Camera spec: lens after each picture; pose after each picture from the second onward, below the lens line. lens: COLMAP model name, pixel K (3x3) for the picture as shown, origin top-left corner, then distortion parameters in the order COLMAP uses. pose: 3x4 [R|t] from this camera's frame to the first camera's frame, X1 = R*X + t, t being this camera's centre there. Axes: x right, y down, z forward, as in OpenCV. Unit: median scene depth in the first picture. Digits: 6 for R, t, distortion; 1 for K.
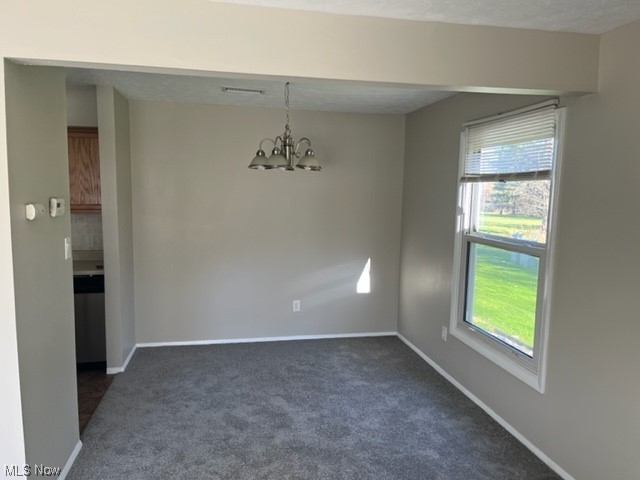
lens RADIAL K [[483.7, 0, 320.0], [0, 483.7, 240.0], [0, 0, 1]] dist [-0.003390, -0.002971]
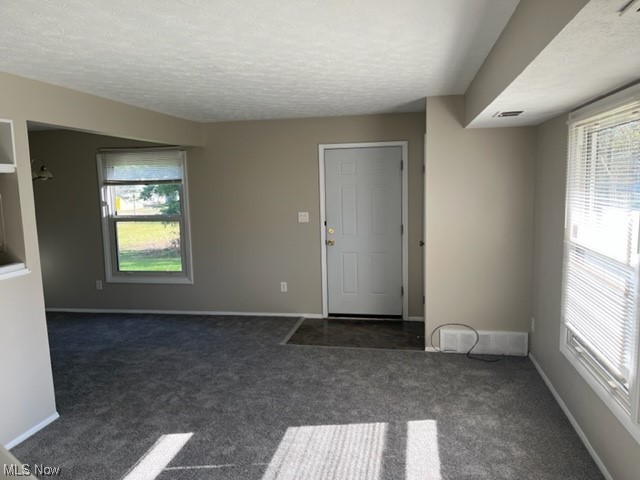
lens RADIAL K [[483.7, 0, 320.0], [0, 483.7, 240.0], [0, 0, 1]] dist [-0.003390, -0.002971]
pose [[0.382201, -0.135317, 0.914118, -0.916046], [0.127718, 0.987462, 0.092774, 0.001313], [-0.915211, 0.081291, 0.394691, -0.269615]]
